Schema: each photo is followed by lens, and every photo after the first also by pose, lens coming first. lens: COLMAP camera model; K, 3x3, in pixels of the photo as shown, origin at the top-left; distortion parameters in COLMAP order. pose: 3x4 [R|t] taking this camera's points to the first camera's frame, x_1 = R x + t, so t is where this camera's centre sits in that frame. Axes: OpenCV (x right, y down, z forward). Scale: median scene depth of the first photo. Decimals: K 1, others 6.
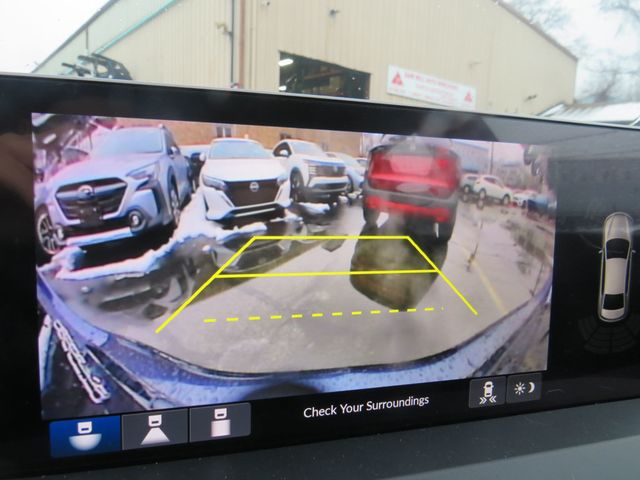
lens RADIAL K [[478.1, 0, 320.6], [0, 478.1, 228.9], [0, 0, 1]] dist [-0.006890, -0.006851]
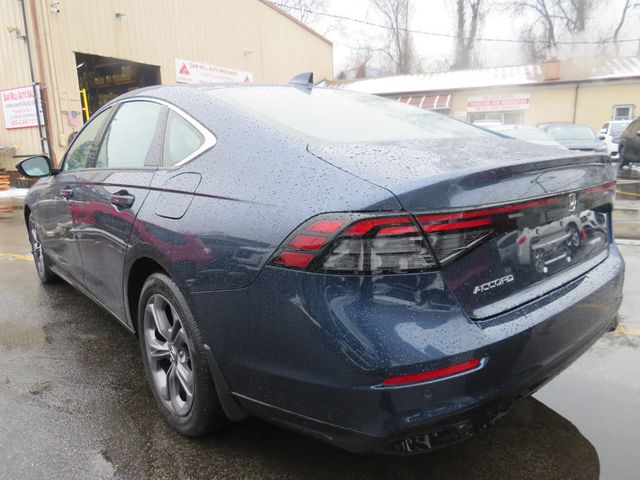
lens RADIAL K [[478.1, 0, 320.6], [0, 478.1, 228.9], [0, 0, 1]] dist [-0.006890, -0.006851]
pose [[0.918631, -0.146921, 0.366785, -0.017858], [0.125257, 0.988703, 0.082327, 0.019072], [-0.374736, -0.029685, 0.926656, -0.208617]]
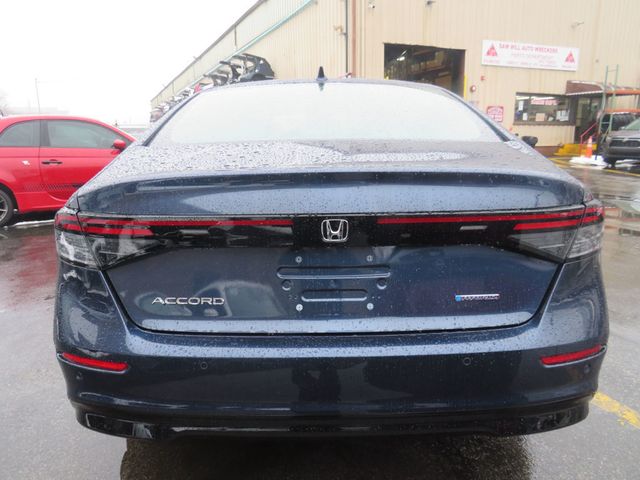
lens RADIAL K [[467.9, 0, 306.0], [0, 467.9, 238.8], [0, 0, 1]] dist [0.007902, 0.007315]
pose [[0.956578, 0.011286, -0.291258, 0.060857], [0.015657, 0.995818, 0.090009, 0.021516], [0.291056, -0.090661, 0.952401, -0.210261]]
